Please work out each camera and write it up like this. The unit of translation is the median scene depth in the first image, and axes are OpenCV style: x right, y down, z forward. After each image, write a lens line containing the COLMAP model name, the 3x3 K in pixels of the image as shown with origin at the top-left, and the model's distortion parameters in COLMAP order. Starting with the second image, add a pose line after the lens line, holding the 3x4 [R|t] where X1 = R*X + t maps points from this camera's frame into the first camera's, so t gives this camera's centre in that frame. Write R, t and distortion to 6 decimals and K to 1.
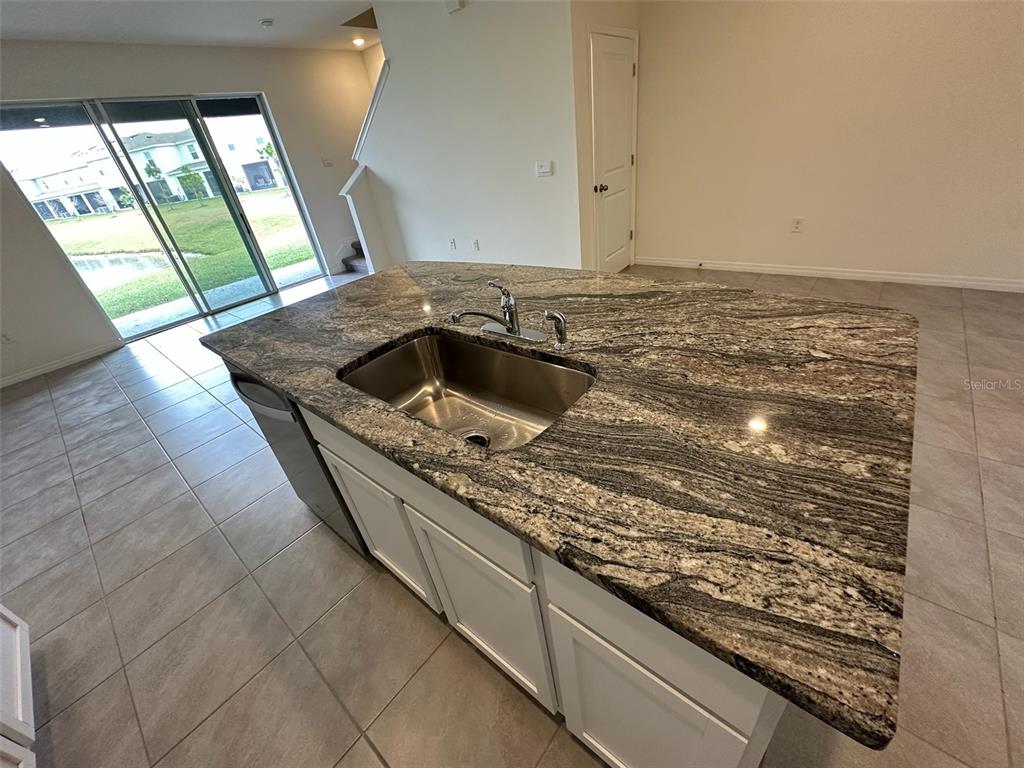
lens RADIAL K [[410.2, 0, 512.0], [0, 410.2, 384.0], [0, 0, 1]] dist [-0.004242, 0.000746]
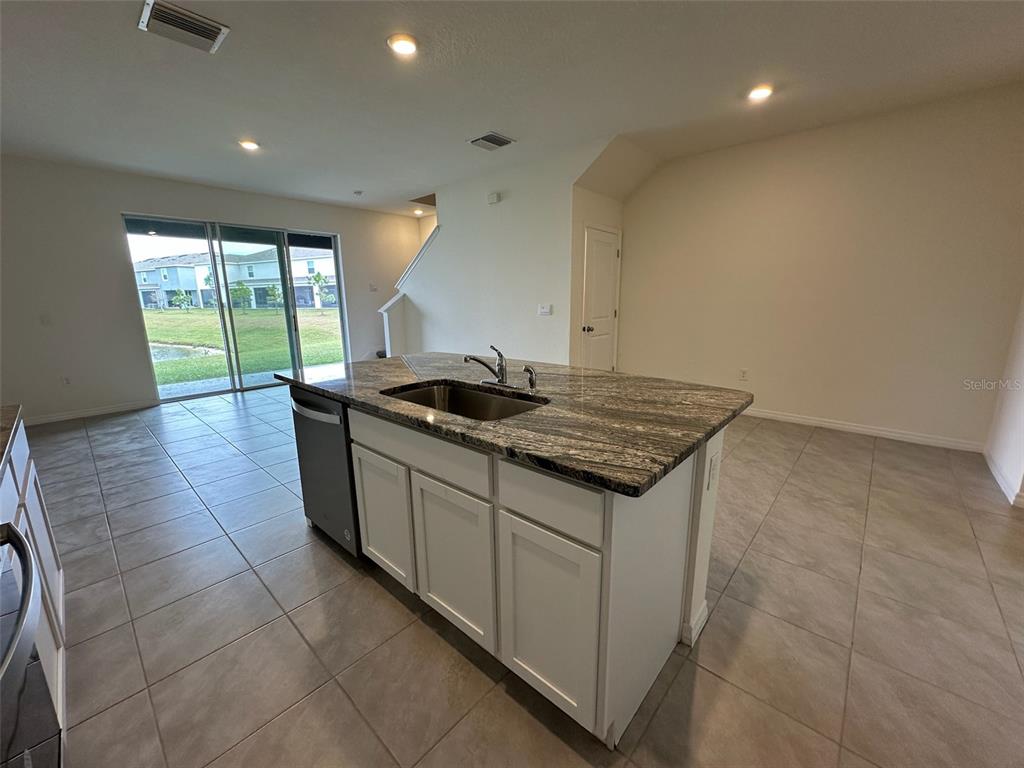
lens RADIAL K [[410.2, 0, 512.0], [0, 410.2, 384.0], [0, 0, 1]] dist [-0.004242, 0.000746]
pose [[0.991859, 0.126875, -0.010855, 0.040607], [-0.123588, 0.938601, -0.322109, 0.256423], [-0.030679, 0.320829, 0.946640, -0.296130]]
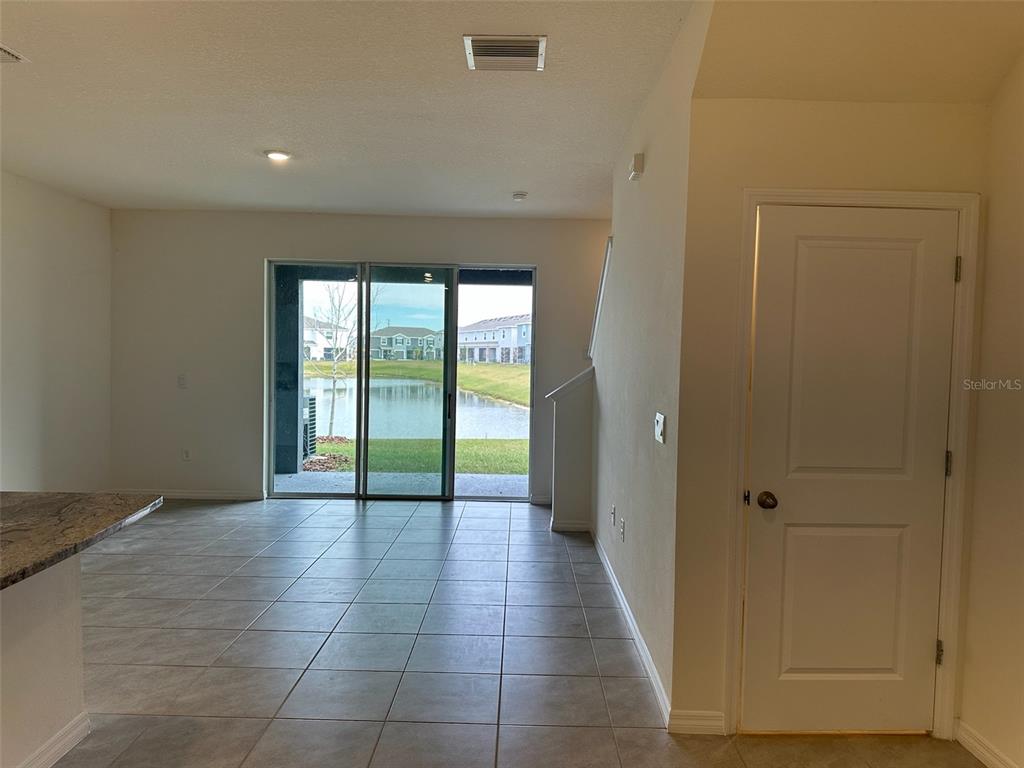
lens RADIAL K [[711.5, 0, 512.0], [0, 711.5, 384.0], [0, 0, 1]] dist [0.006466, 0.001417]
pose [[0.629515, 0.177073, -0.756542, 1.252198], [-0.487826, 0.847932, -0.207453, -0.657834], [0.604762, 0.499656, 0.620167, 0.744176]]
